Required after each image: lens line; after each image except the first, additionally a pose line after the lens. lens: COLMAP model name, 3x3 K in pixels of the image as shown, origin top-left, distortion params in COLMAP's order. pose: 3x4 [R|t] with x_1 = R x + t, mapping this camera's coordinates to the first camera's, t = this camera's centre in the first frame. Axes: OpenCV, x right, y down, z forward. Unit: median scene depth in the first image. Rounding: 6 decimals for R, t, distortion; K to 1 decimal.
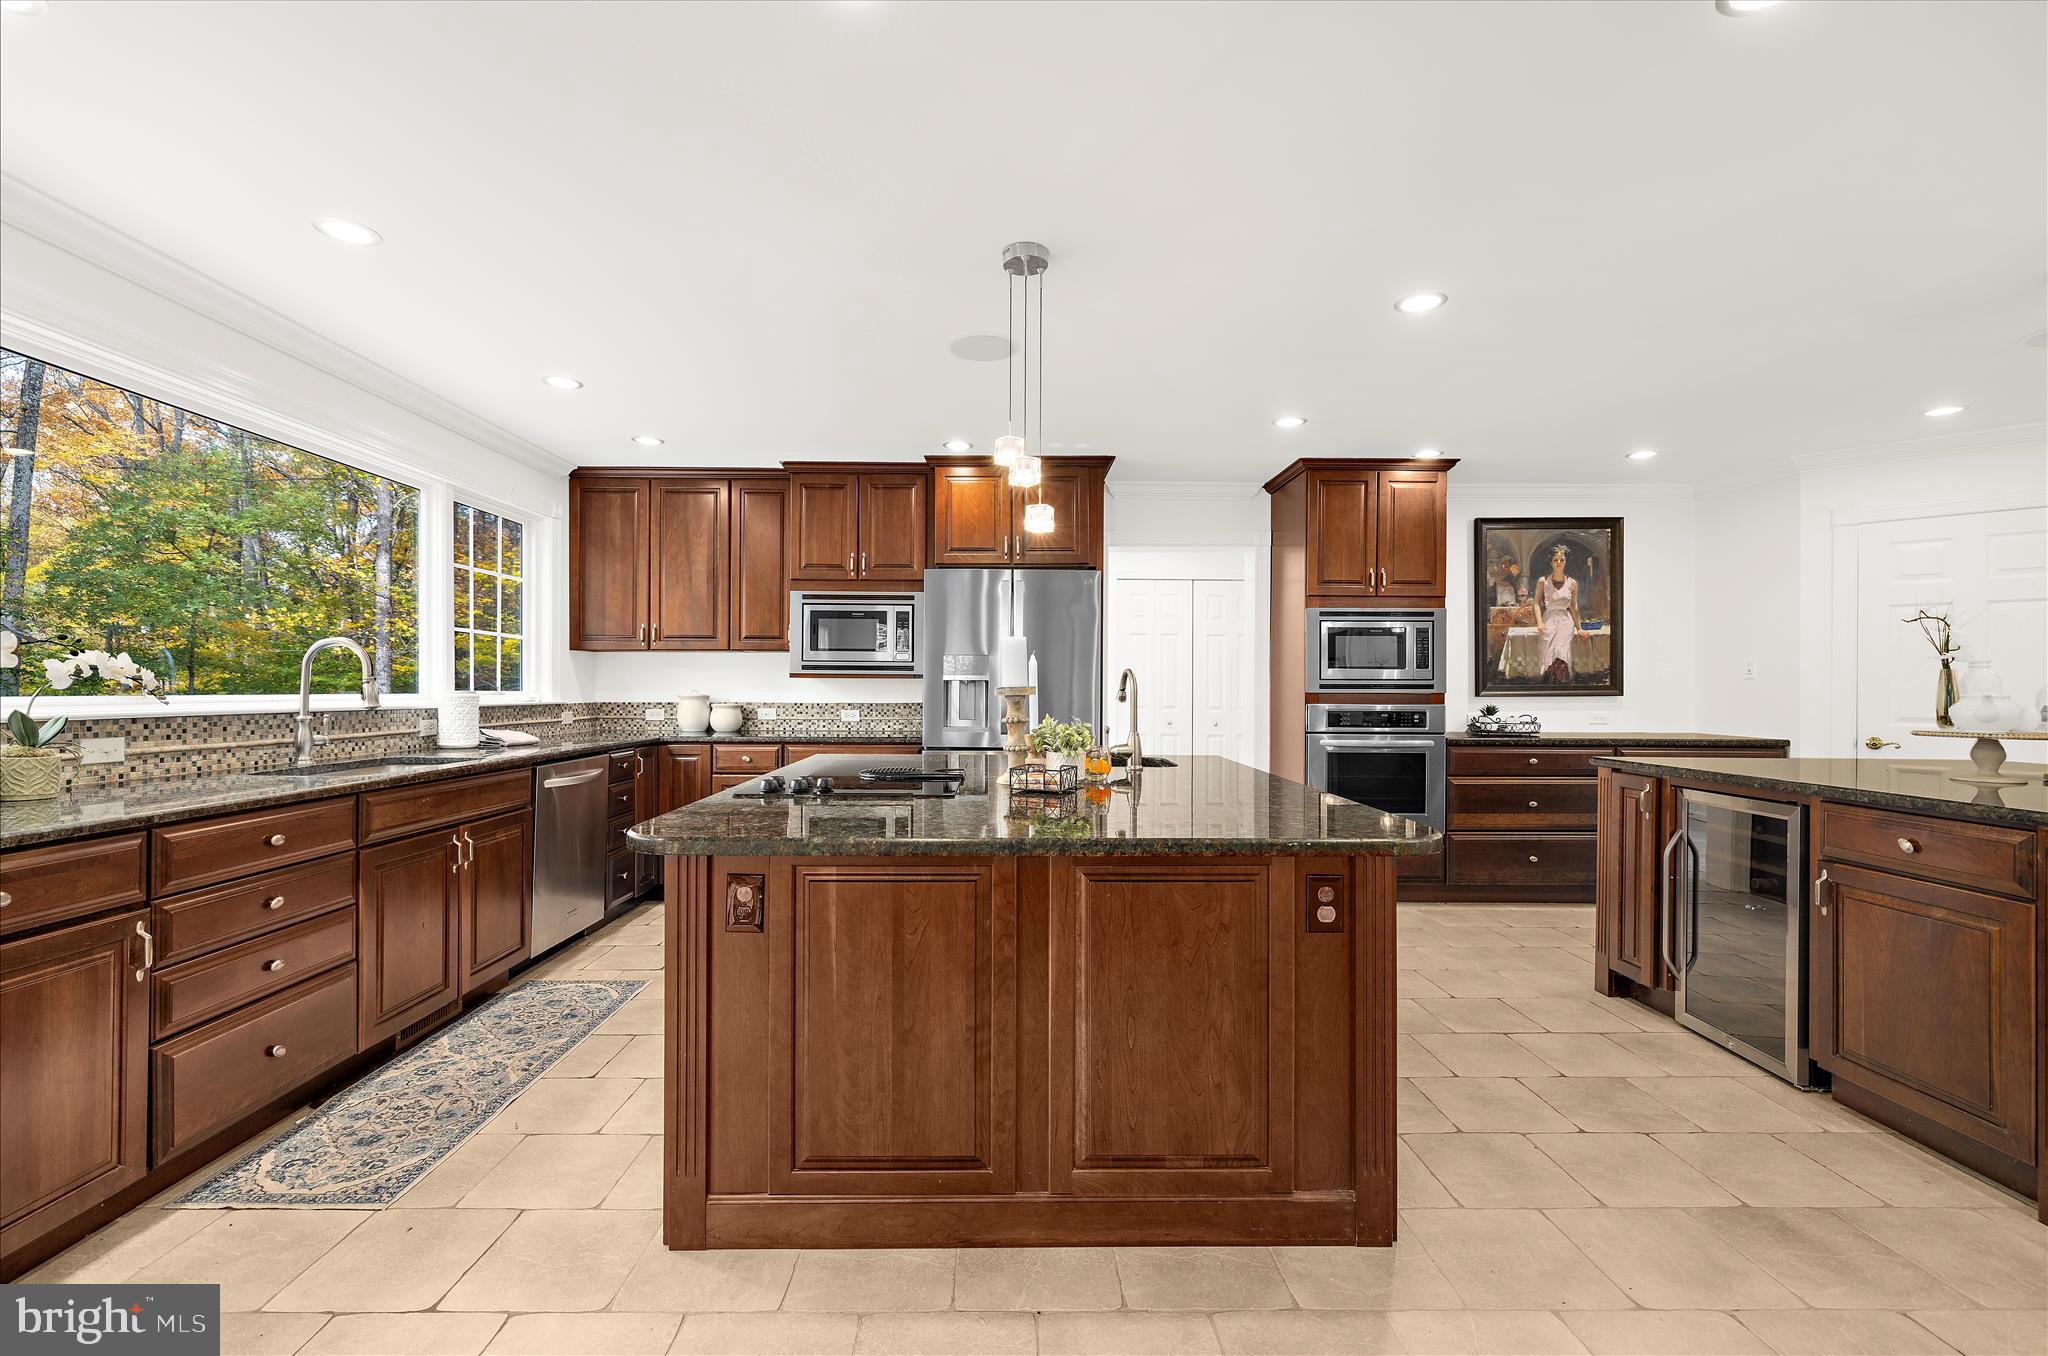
lens RADIAL K [[875.0, 0, 1013.1], [0, 875.0, 678.6], [0, 0, 1]] dist [-0.000209, 0.000054]
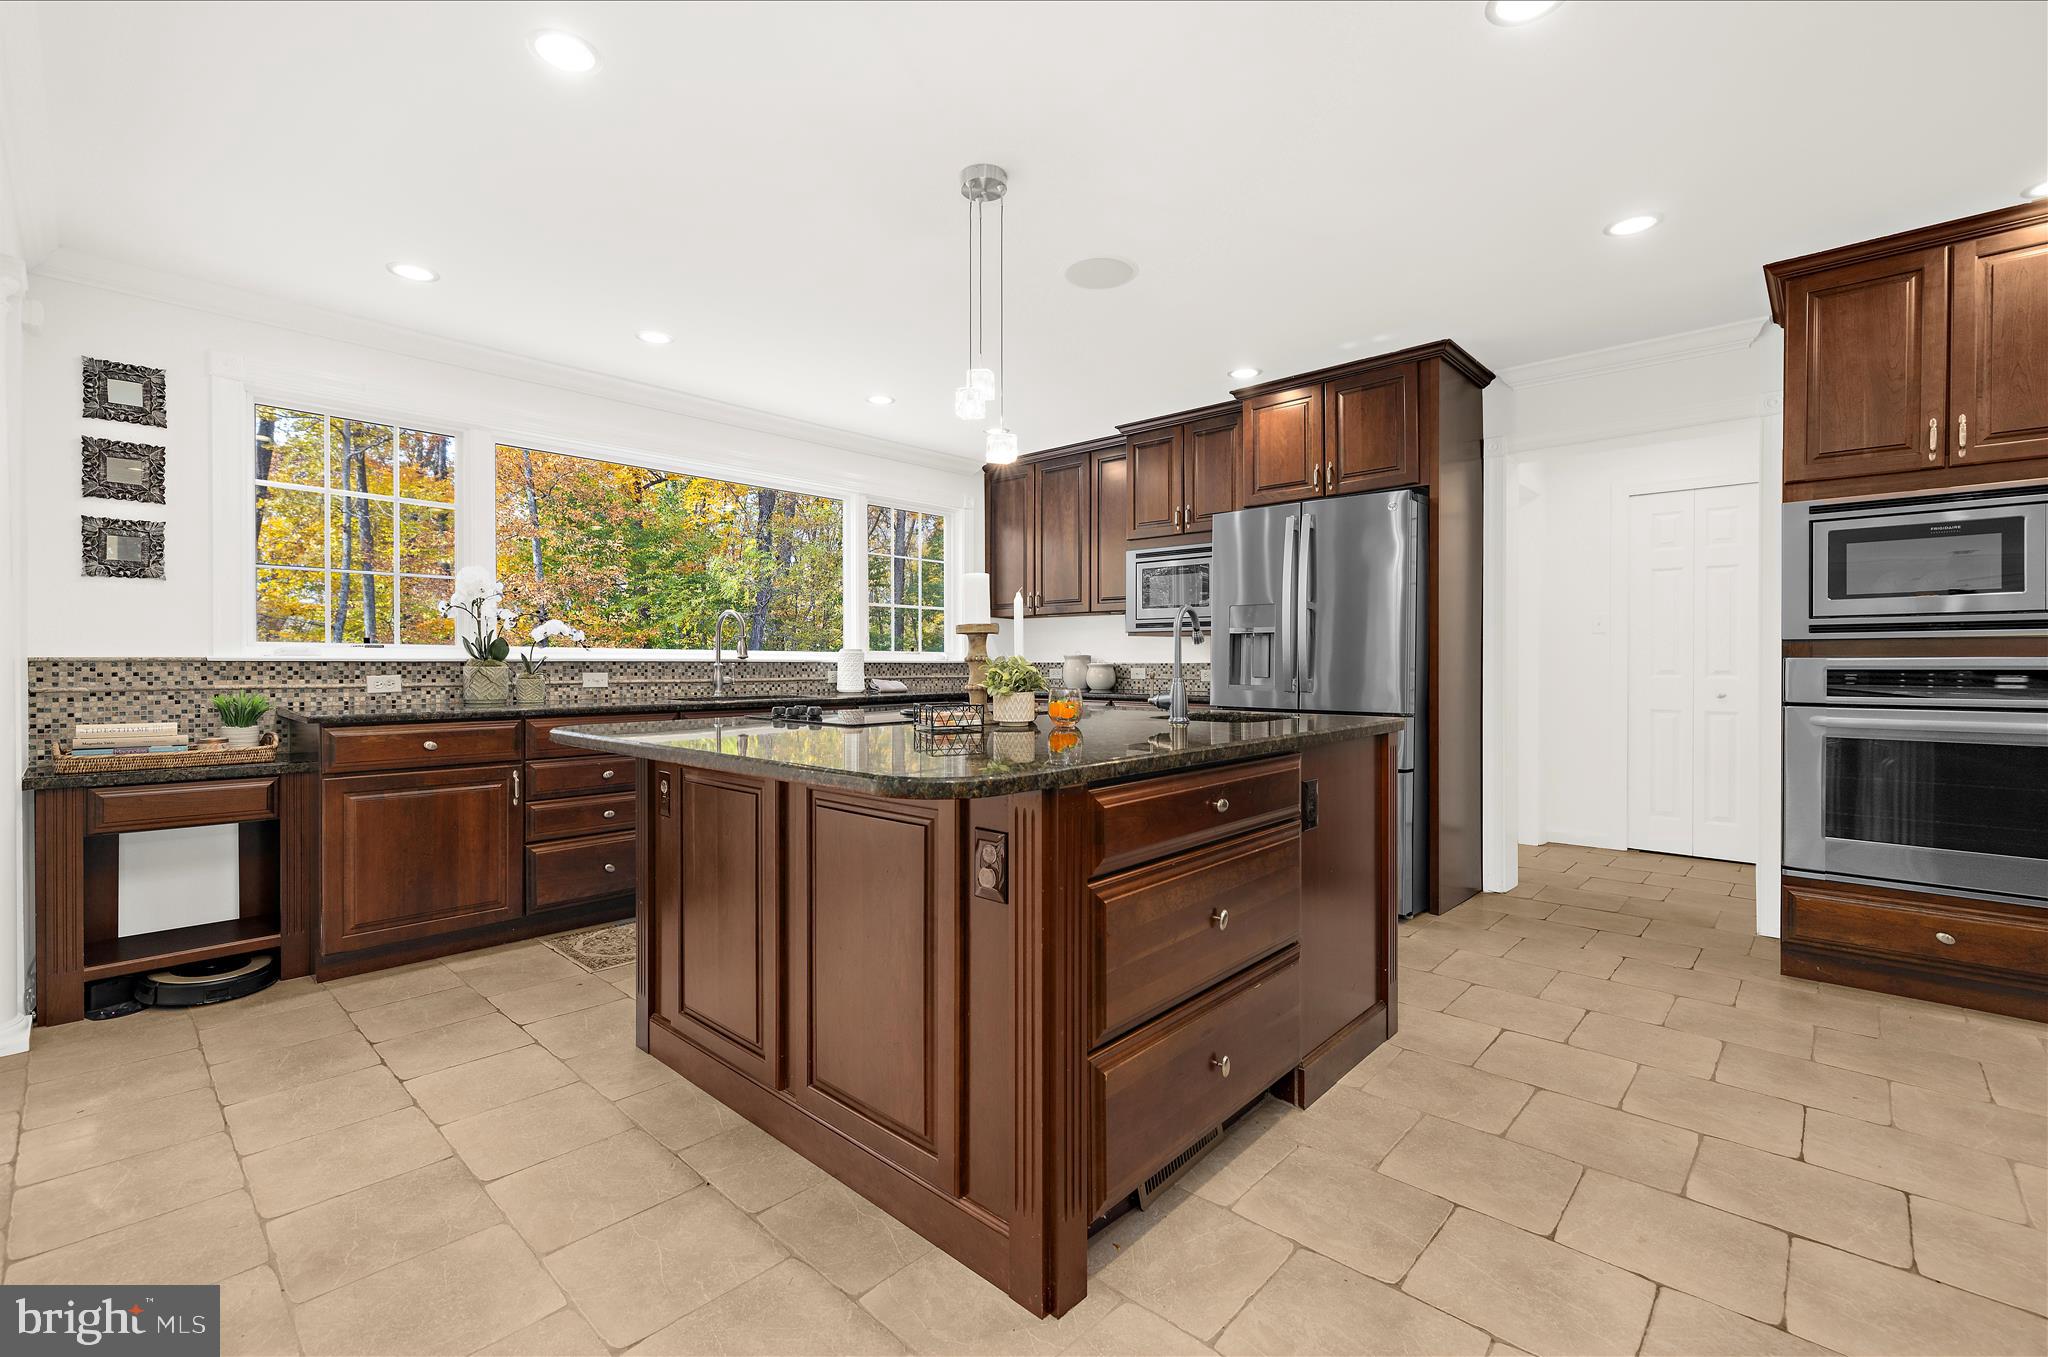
lens RADIAL K [[889.3, 0, 1020.4], [0, 889.3, 664.8], [0, 0, 1]] dist [-0.000356, -0.000013]
pose [[0.720548, -0.002508, -0.693400, 0.420177], [0.008766, 0.999946, 0.005493, 0.028418], [0.693349, -0.010037, 0.720532, 0.184748]]
